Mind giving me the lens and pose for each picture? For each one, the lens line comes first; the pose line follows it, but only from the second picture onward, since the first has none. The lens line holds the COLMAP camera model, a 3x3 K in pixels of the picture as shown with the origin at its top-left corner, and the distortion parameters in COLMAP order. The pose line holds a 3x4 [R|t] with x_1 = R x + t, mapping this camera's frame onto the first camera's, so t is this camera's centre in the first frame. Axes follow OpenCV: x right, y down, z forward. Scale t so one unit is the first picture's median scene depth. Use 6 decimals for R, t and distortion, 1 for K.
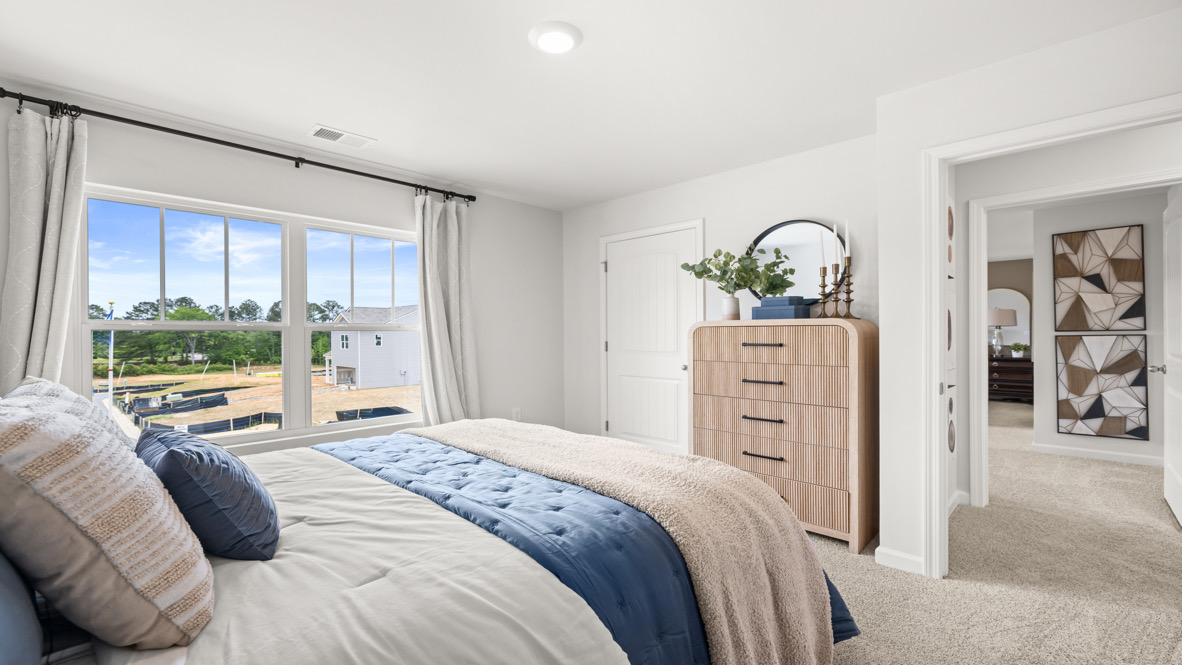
lens RADIAL K [[496.9, 0, 589.1], [0, 496.9, 326.9], [0, 0, 1]] dist [-0.000702, -0.000228]
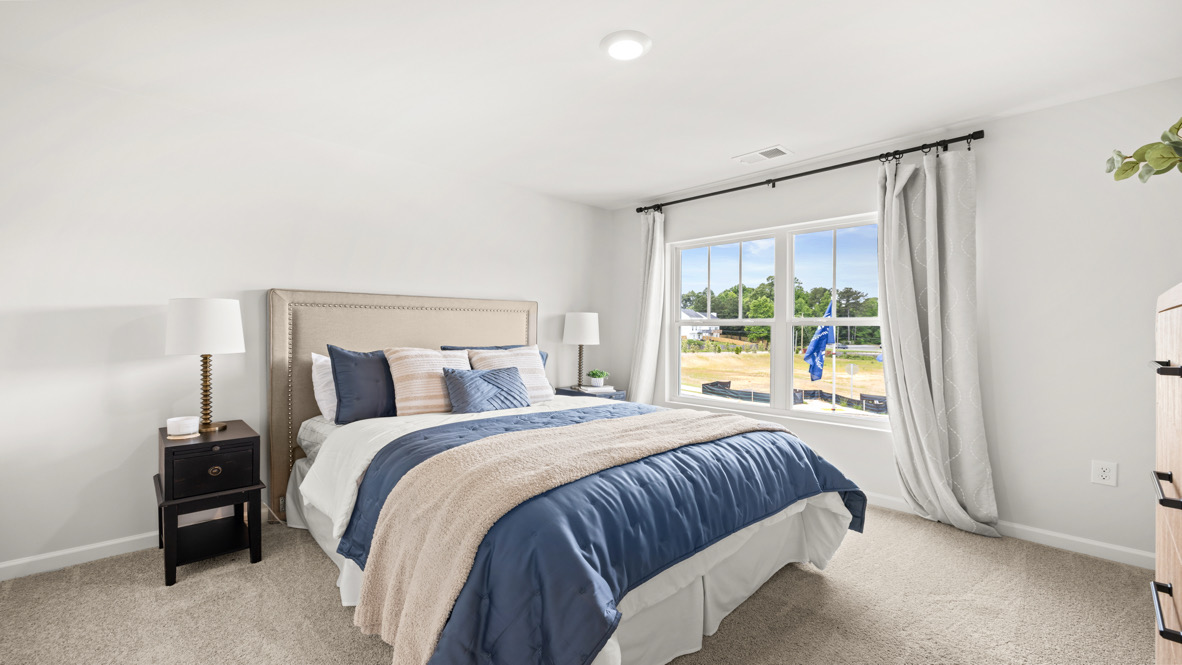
lens RADIAL K [[496.9, 0, 589.1], [0, 496.9, 326.9], [0, 0, 1]] dist [-0.000702, -0.000228]
pose [[-0.047775, -0.001875, -0.998856, 0.617139], [0.006033, 0.999979, -0.002166, 0.010679], [0.998840, -0.006129, -0.047763, 0.618119]]
